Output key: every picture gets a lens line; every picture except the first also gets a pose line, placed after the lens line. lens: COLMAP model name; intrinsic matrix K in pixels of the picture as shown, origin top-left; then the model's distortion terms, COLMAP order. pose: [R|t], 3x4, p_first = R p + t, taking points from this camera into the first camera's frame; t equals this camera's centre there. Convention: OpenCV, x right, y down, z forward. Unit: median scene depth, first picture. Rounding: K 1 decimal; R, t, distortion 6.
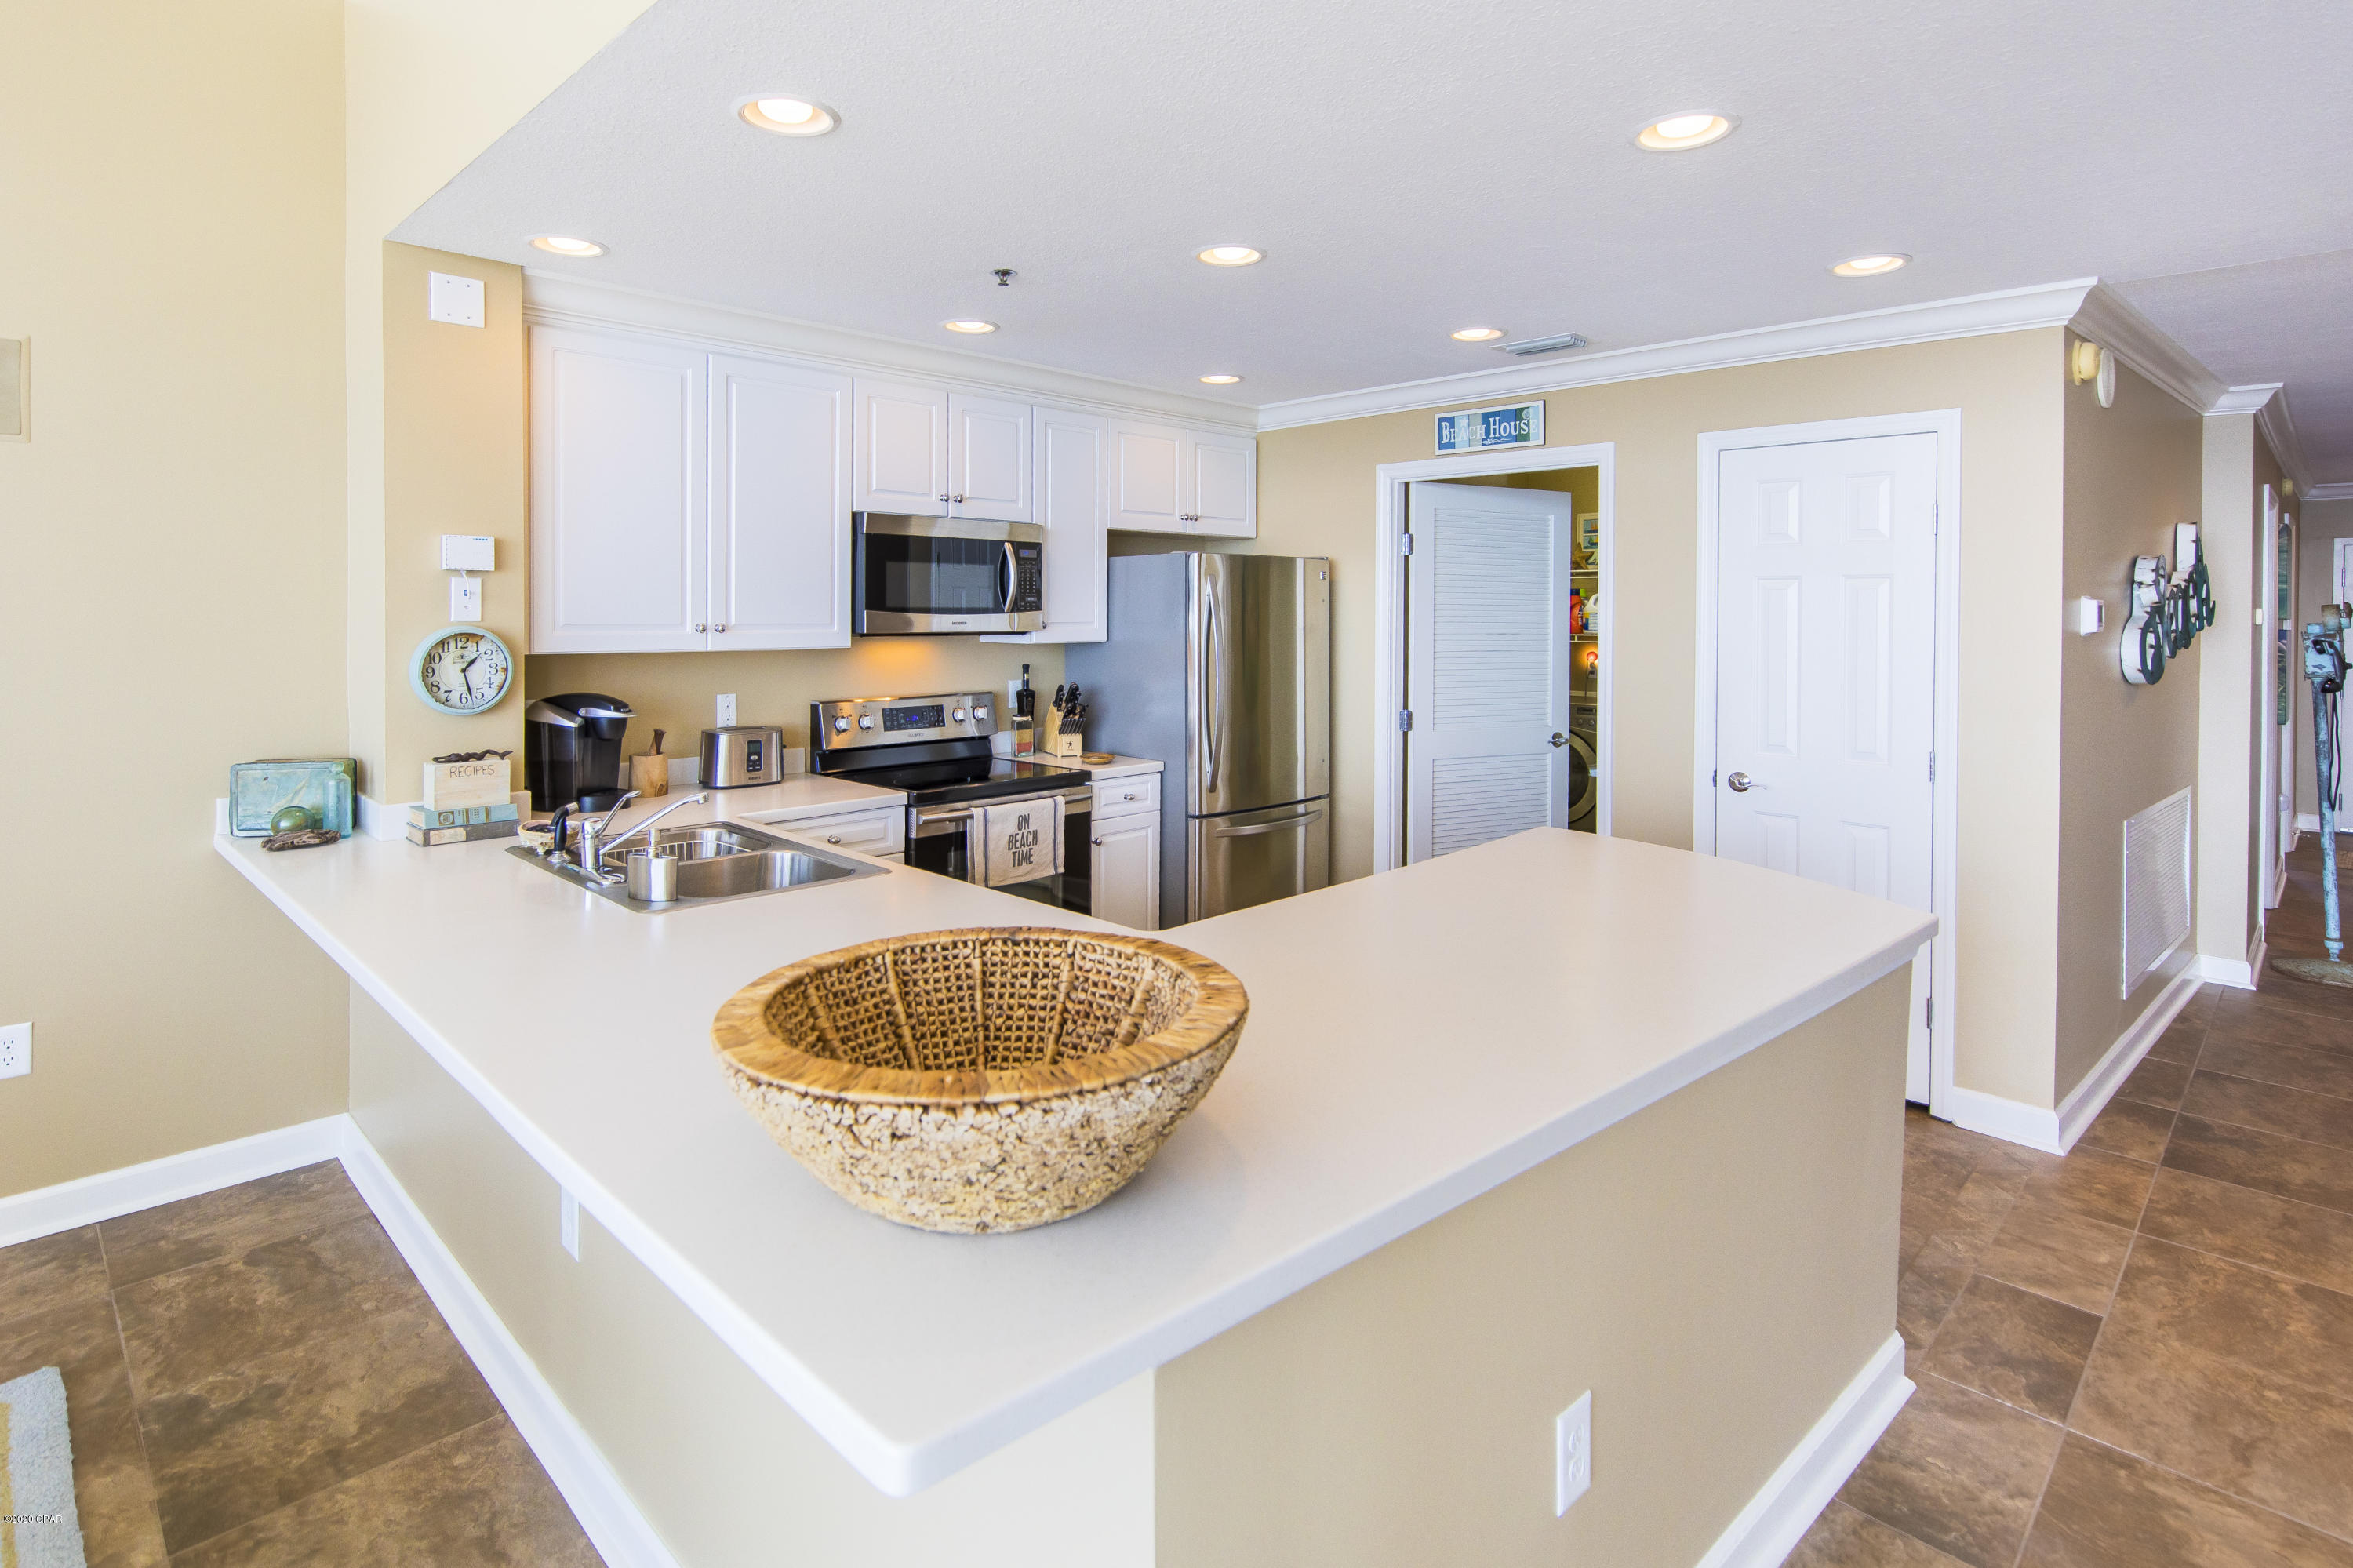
lens RADIAL K [[1193.8, 0, 1156.8], [0, 1193.8, 605.0], [0, 0, 1]] dist [0.006742, -0.000942]
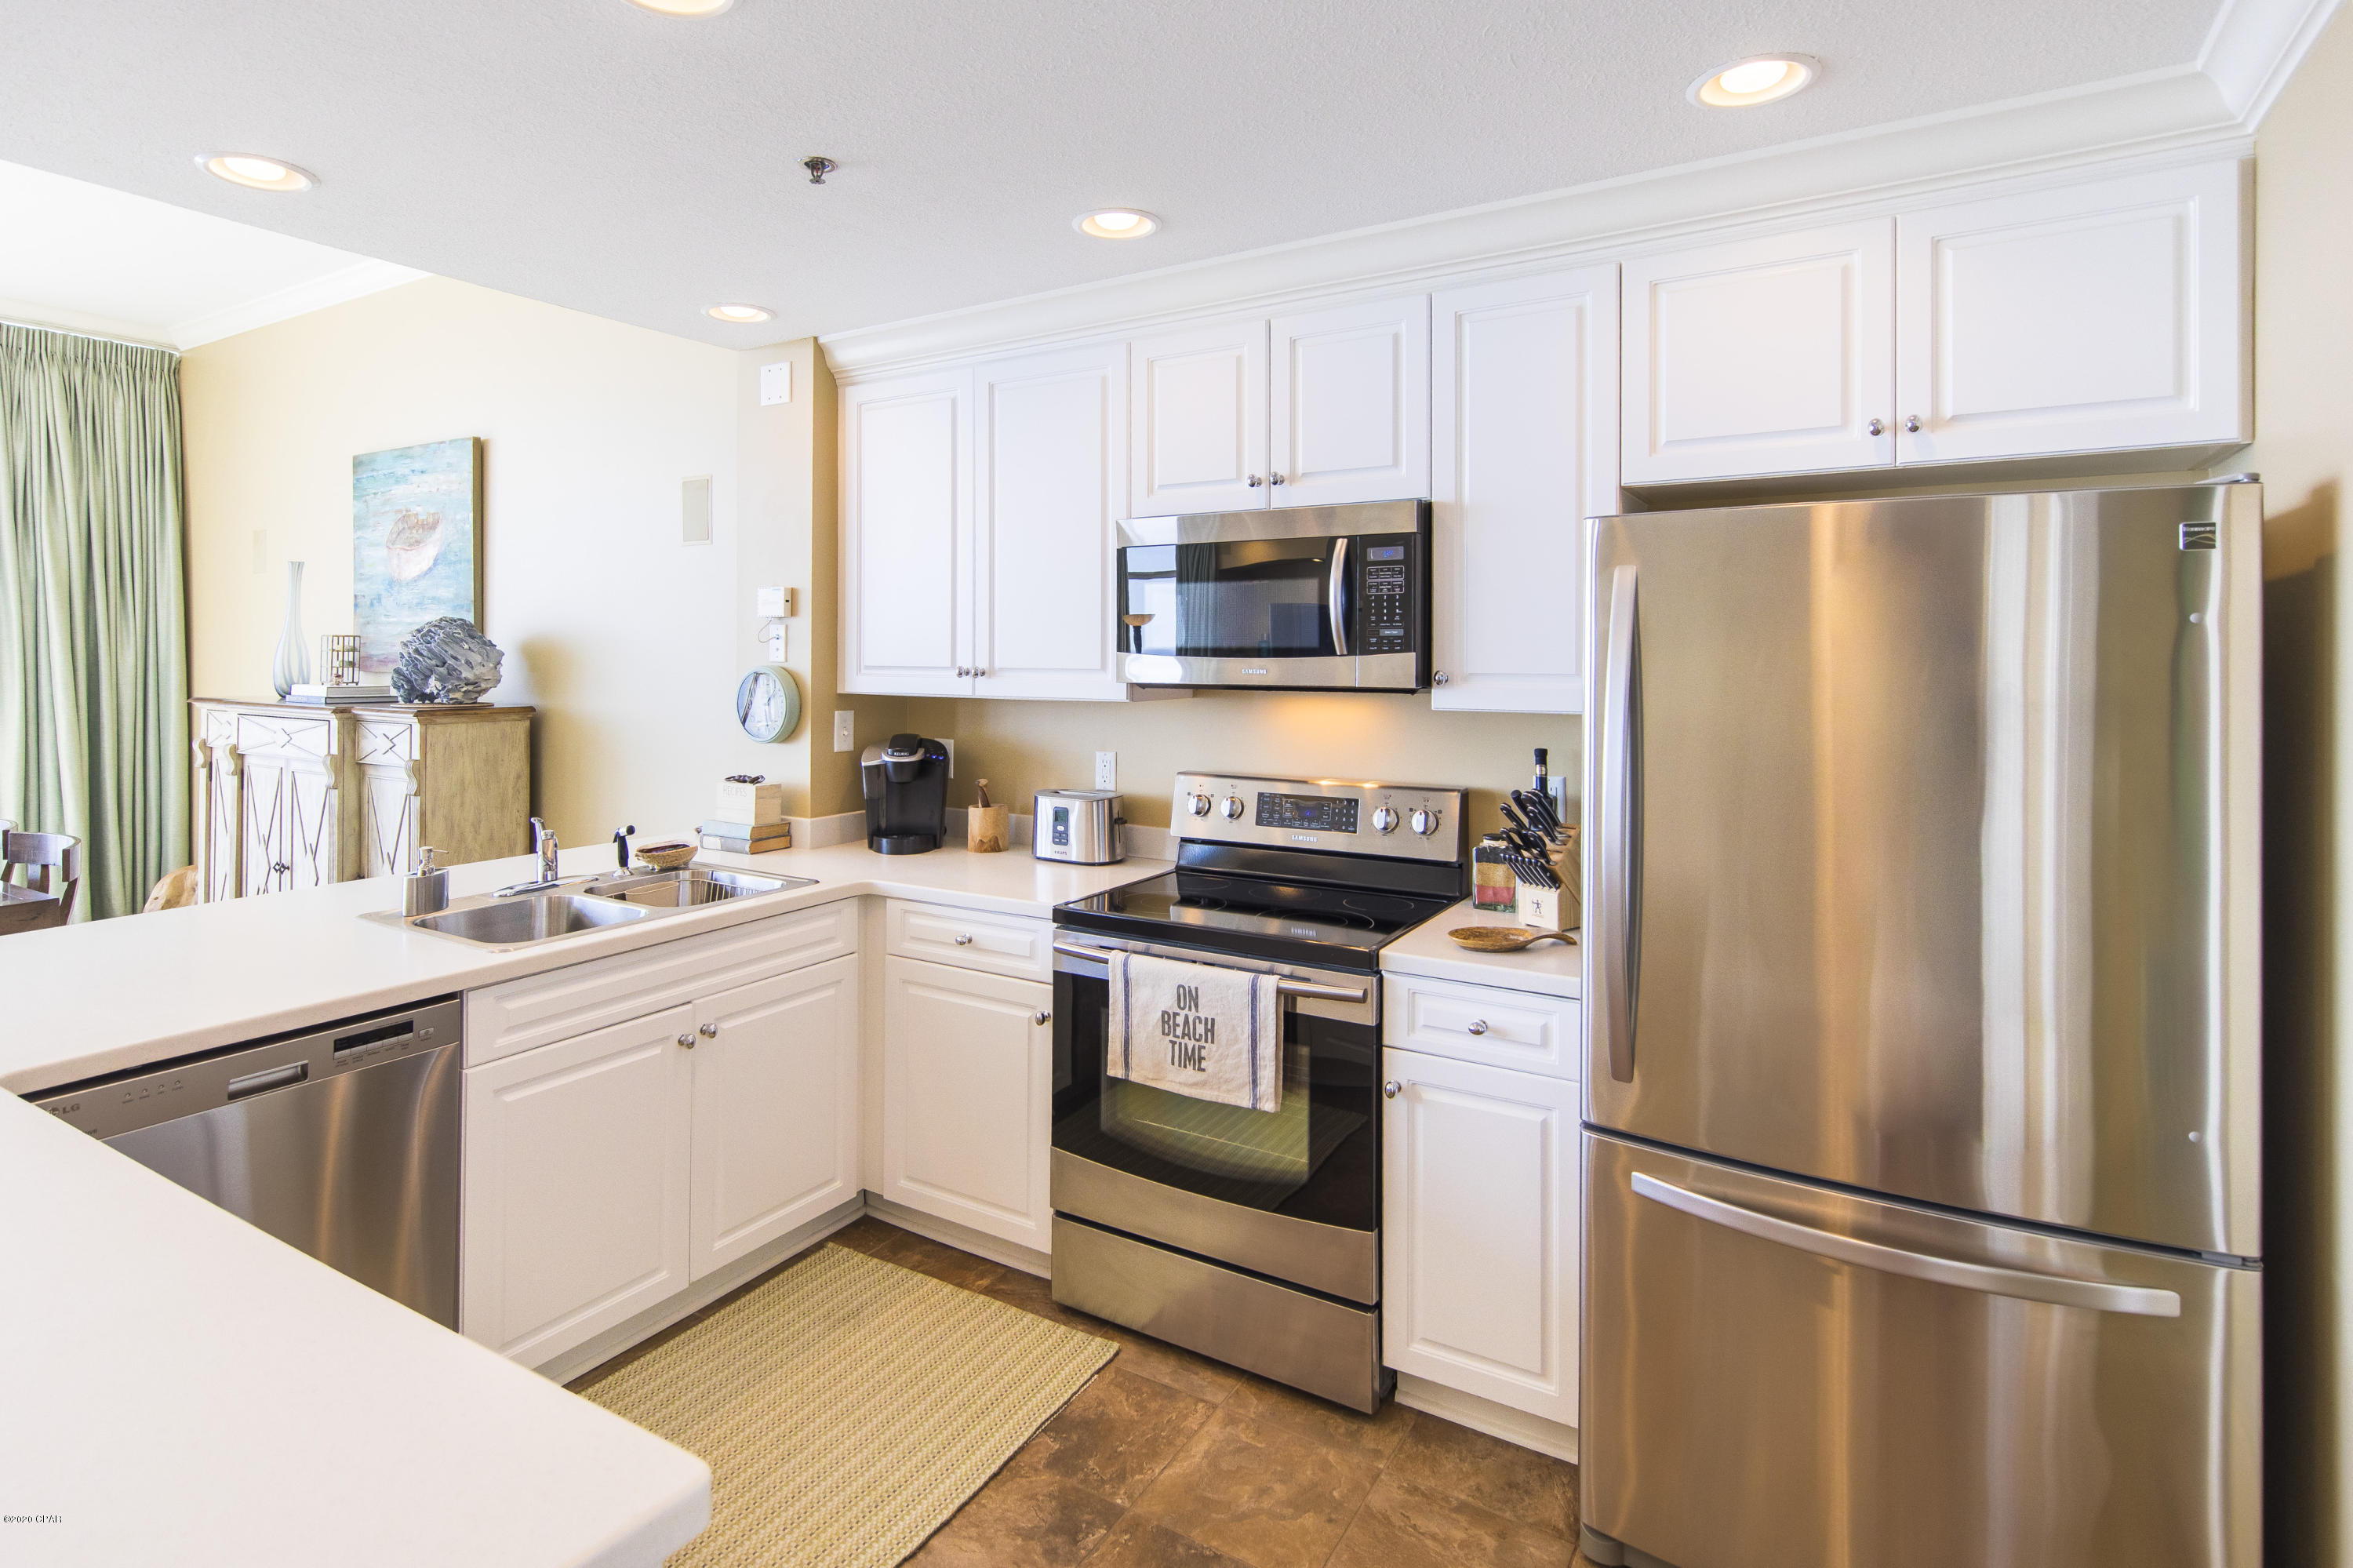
lens RADIAL K [[1193.8, 0, 1157.6], [0, 1193.8, 647.1], [0, 0, 1]] dist [0.006742, -0.000942]
pose [[0.230696, -0.008272, -0.972991, 0.448834], [0.001866, 0.999966, -0.008059, 0.006887], [0.973024, 0.000043, 0.230703, 0.788621]]
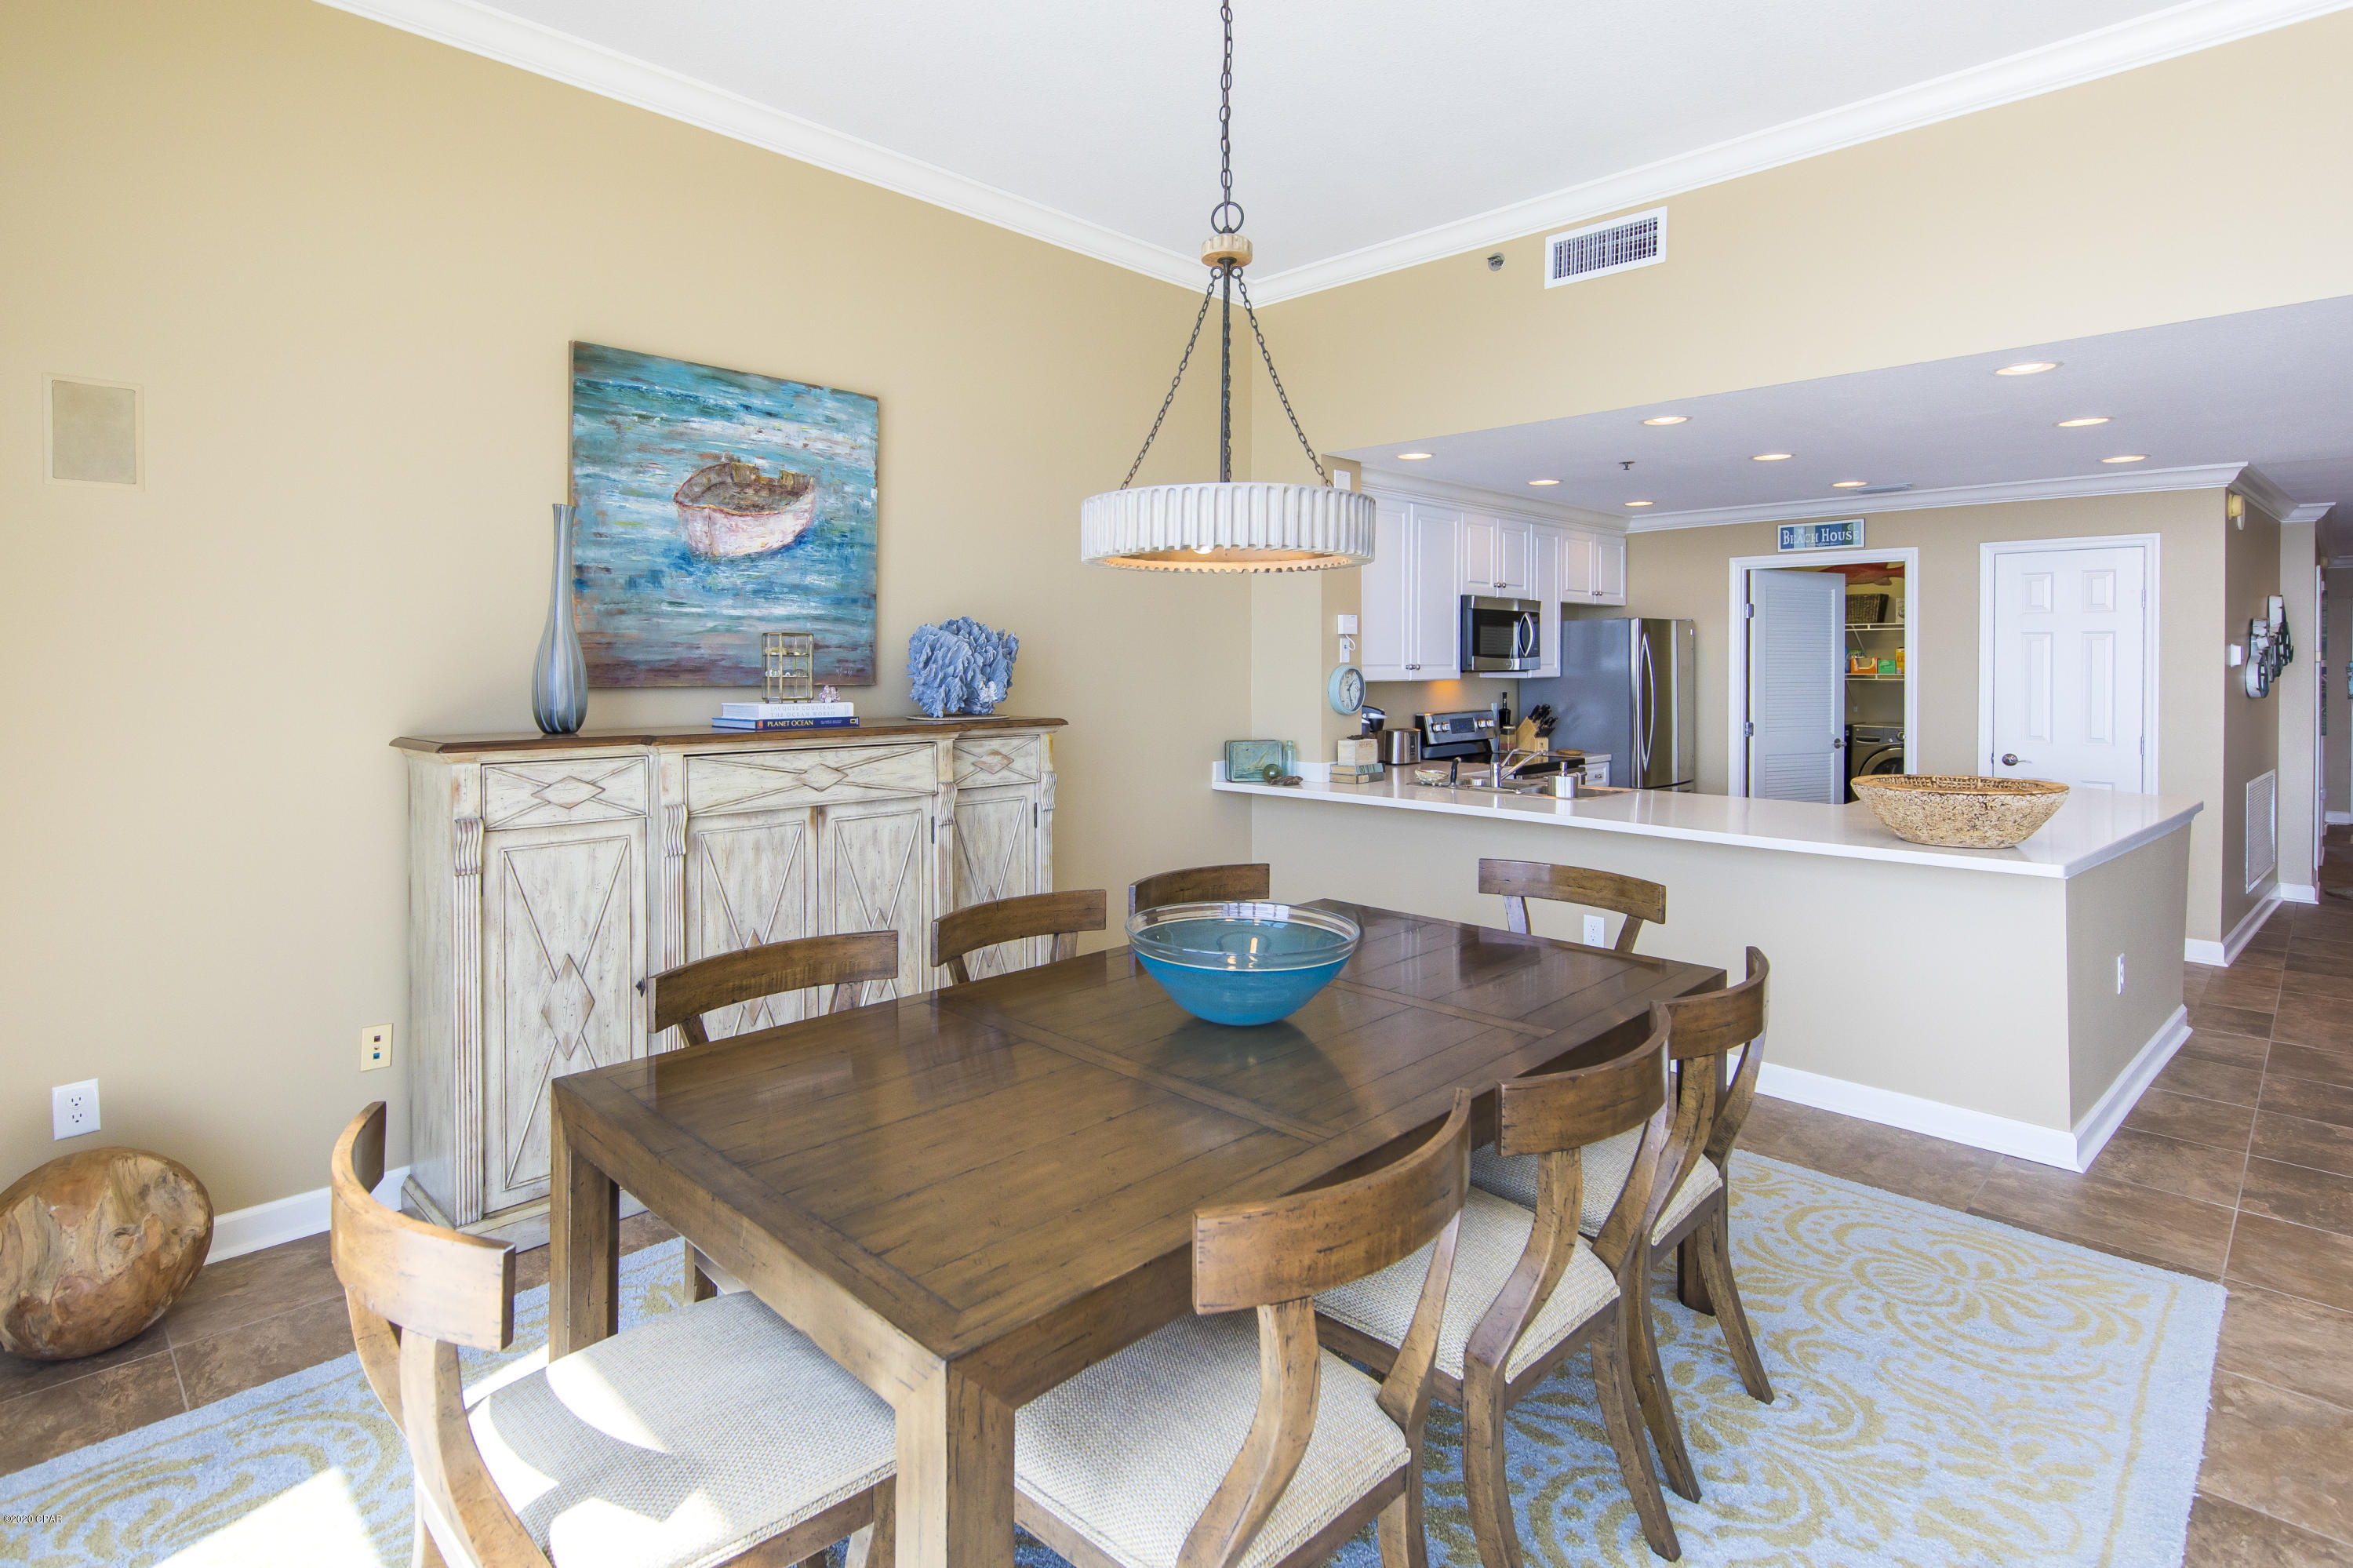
lens RADIAL K [[1193.8, 0, 1159.9], [0, 1193.8, 653.3], [0, 0, 1]] dist [0.006742, -0.000942]
pose [[0.999972, -0.005423, 0.005087, -0.625544], [0.005434, 0.999983, -0.002101, 0.001480], [-0.005075, 0.002129, 0.999985, -0.572214]]
